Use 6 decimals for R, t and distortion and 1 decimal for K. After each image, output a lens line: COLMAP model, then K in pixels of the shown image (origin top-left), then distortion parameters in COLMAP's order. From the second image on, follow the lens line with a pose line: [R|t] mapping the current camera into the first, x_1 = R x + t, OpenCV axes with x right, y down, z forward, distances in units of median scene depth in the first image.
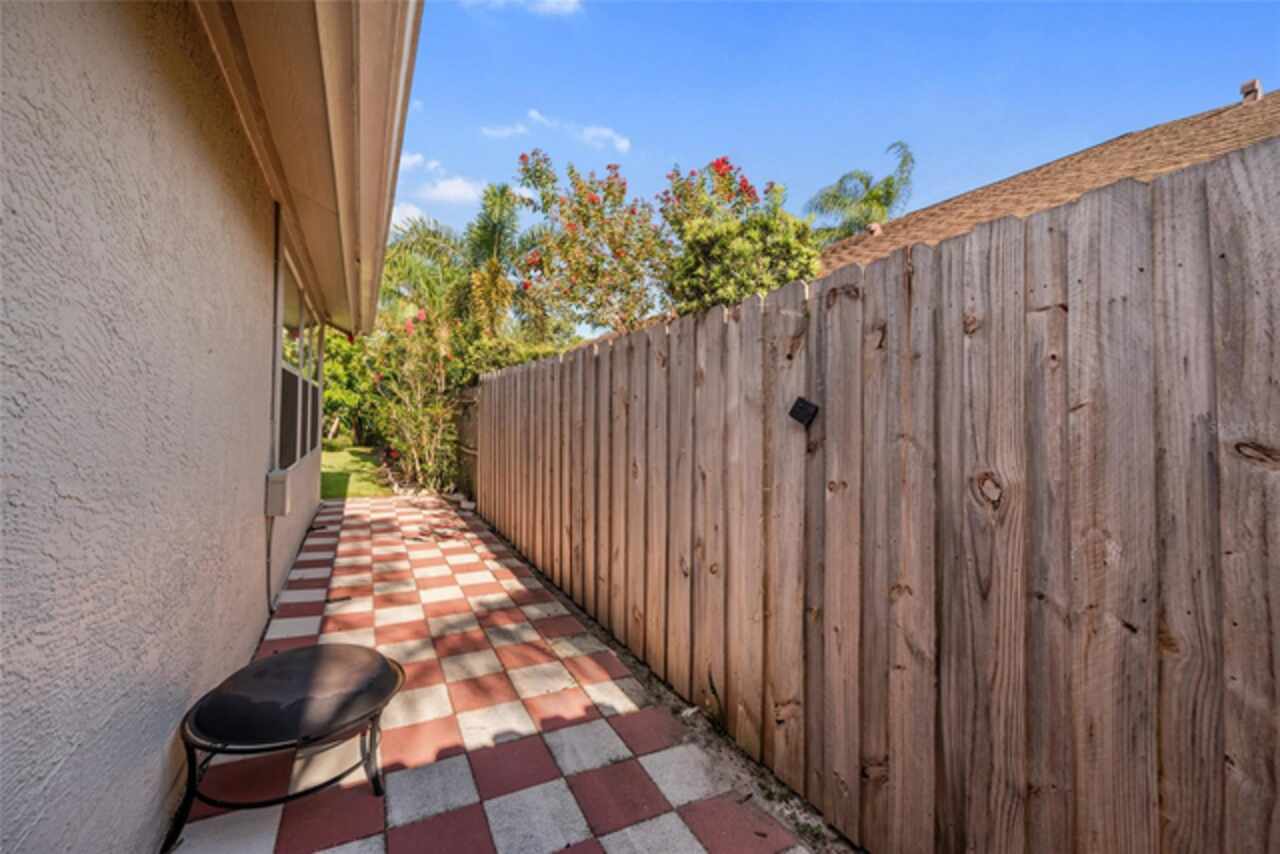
lens RADIAL K [[508.2, 0, 640.0], [0, 508.2, 418.9], [0, 0, 1]] dist [-0.002545, 0.000650]
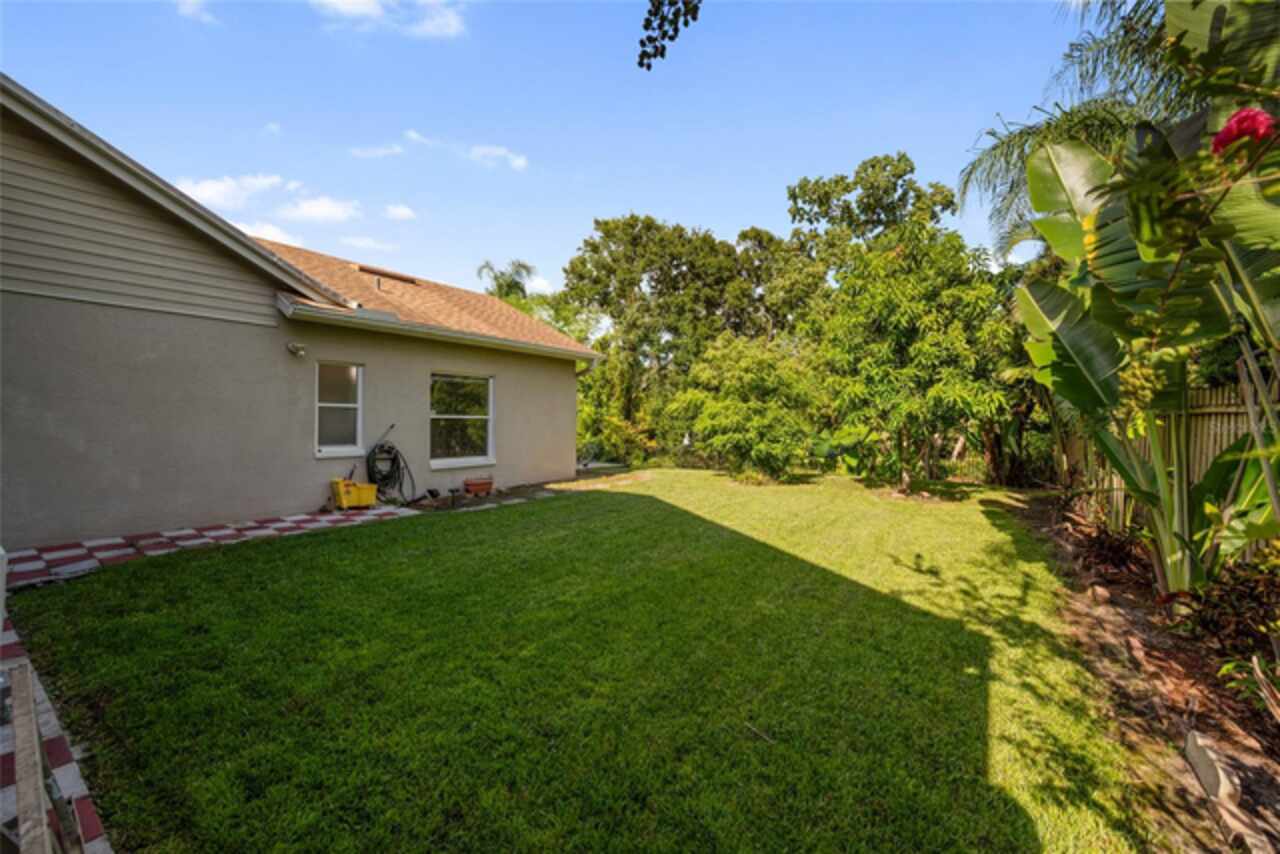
lens RADIAL K [[508.2, 0, 639.9], [0, 508.2, 426.4], [0, 0, 1]] dist [-0.002545, 0.000650]
pose [[0.444772, -0.014023, -0.895534, -0.188245], [0.004941, 0.999901, -0.013203, -0.006380], [0.895630, 0.001447, 0.444797, 0.328246]]
